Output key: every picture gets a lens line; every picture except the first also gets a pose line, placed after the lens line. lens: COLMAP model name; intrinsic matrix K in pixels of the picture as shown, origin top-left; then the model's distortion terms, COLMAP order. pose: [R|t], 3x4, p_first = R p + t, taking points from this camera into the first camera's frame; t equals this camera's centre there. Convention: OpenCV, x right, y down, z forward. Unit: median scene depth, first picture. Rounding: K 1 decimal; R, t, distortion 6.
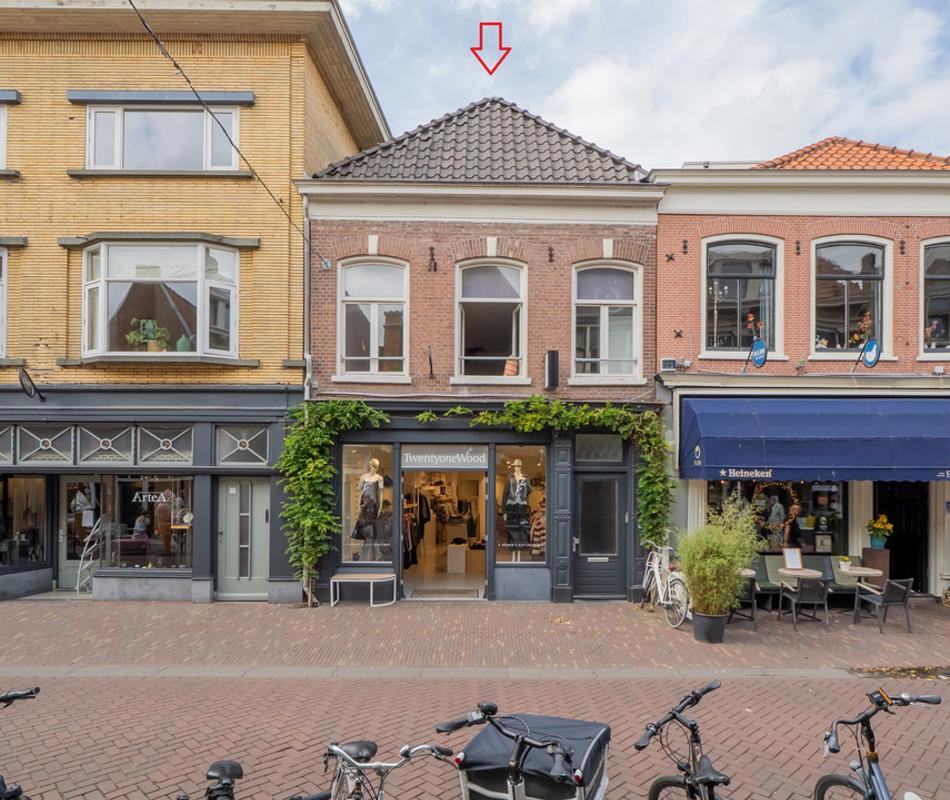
lens RADIAL K [[636.8, 0, 477.4], [0, 636.8, 485.6], [0, 0, 1]] dist [0.005098, -0.001398]
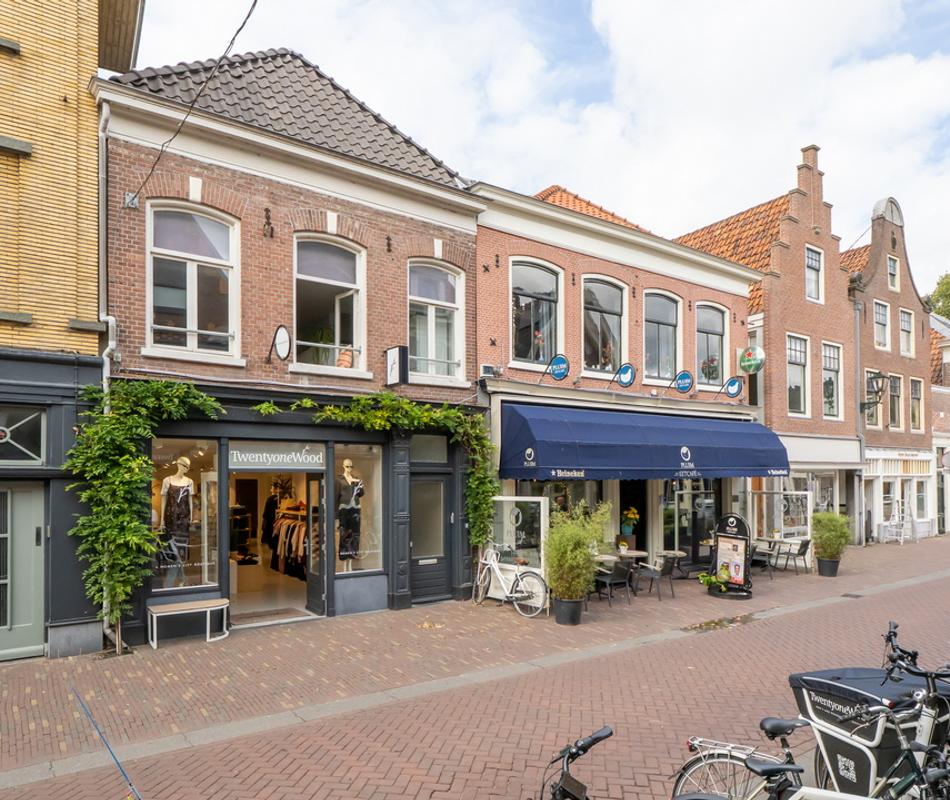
lens RADIAL K [[674.1, 0, 477.9], [0, 674.1, 486.8], [0, 0, 1]] dist [0.004454, -0.004150]
pose [[0.817244, -0.014361, 0.576113, -0.362371], [0.016748, 0.999859, 0.001167, 0.000294], [-0.576049, 0.008695, 0.817369, 0.105330]]
